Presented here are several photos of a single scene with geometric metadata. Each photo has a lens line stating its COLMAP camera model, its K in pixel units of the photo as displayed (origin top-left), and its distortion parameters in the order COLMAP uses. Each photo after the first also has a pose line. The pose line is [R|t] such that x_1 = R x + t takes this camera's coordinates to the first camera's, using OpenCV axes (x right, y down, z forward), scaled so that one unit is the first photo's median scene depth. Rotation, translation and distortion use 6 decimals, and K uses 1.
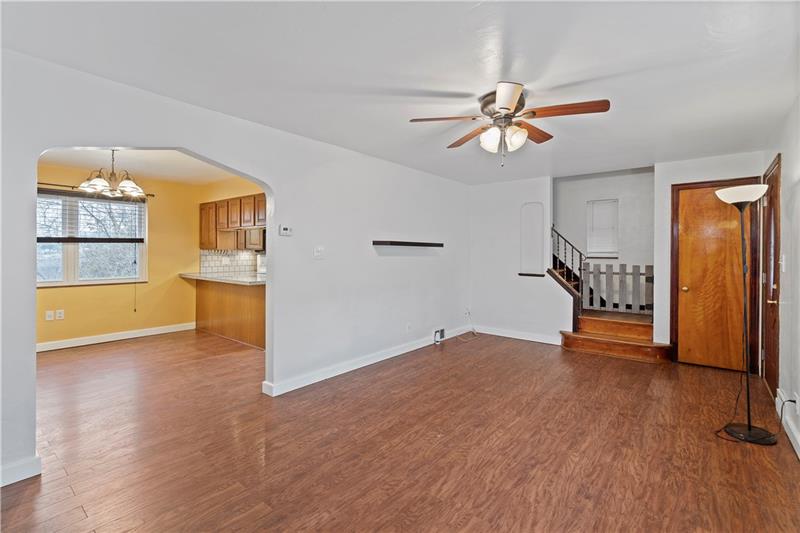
lens RADIAL K [[372.2, 0, 399.6], [0, 372.2, 244.3], [0, 0, 1]] dist [-0.002518, 0.000688]
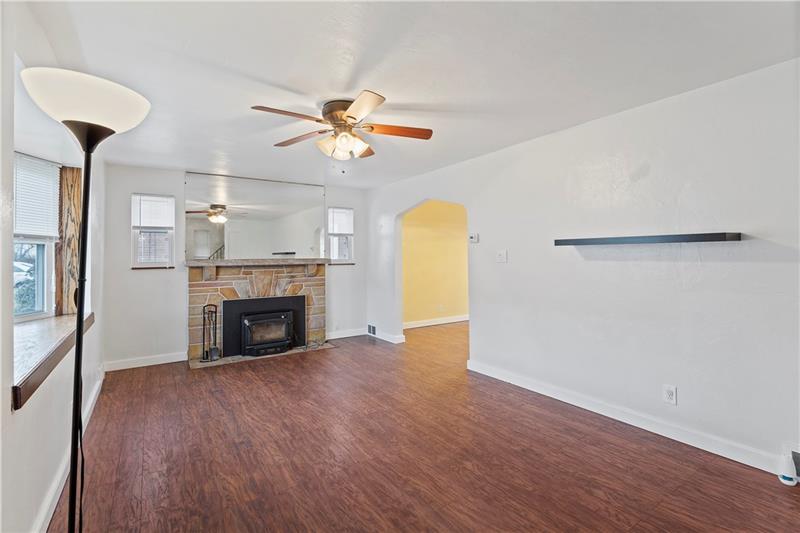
lens RADIAL K [[372.4, 0, 398.4], [0, 372.4, 252.9], [0, 0, 1]] dist [-0.001541, 0.000870]
pose [[-0.295174, -0.011067, -0.955379, 0.939614], [0.031489, 0.999277, -0.021305, 0.027775], [0.954924, -0.036373, -0.294613, 1.131197]]
